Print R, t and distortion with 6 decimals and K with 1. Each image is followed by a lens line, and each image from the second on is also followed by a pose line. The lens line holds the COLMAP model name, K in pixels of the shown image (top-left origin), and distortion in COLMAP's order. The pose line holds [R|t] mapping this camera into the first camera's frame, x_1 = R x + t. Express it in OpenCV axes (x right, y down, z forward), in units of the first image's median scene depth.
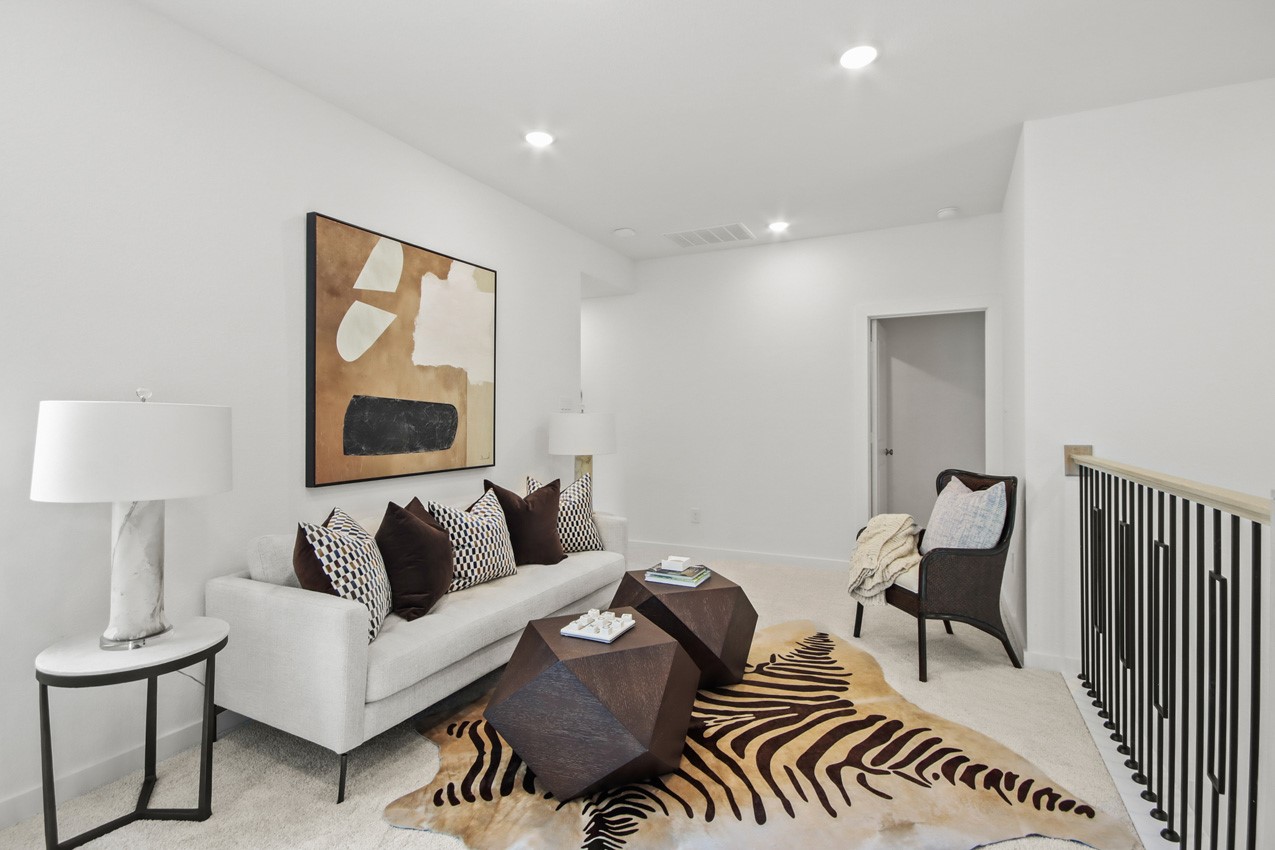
lens RADIAL K [[605.5, 0, 641.6], [0, 605.5, 415.7], [0, 0, 1]] dist [0.003019, 0.000635]
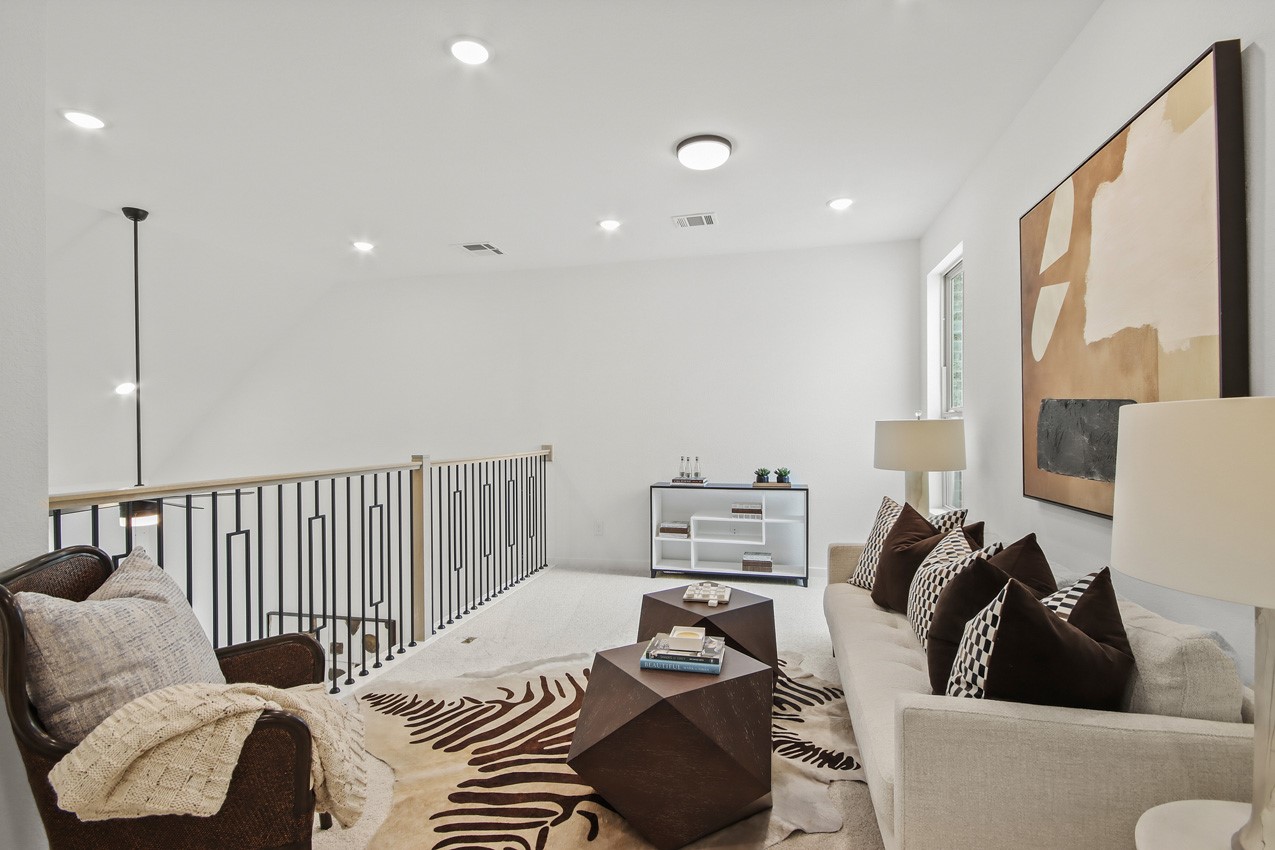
lens RADIAL K [[594.3, 0, 637.5], [0, 594.3, 425.0], [0, 0, 1]] dist [0.003167, 0.000220]
pose [[-0.975215, 0.007090, -0.221145, 0.317219], [0.009705, 0.999895, -0.010738, 0.006205], [0.221046, -0.012618, -0.975182, 2.008197]]
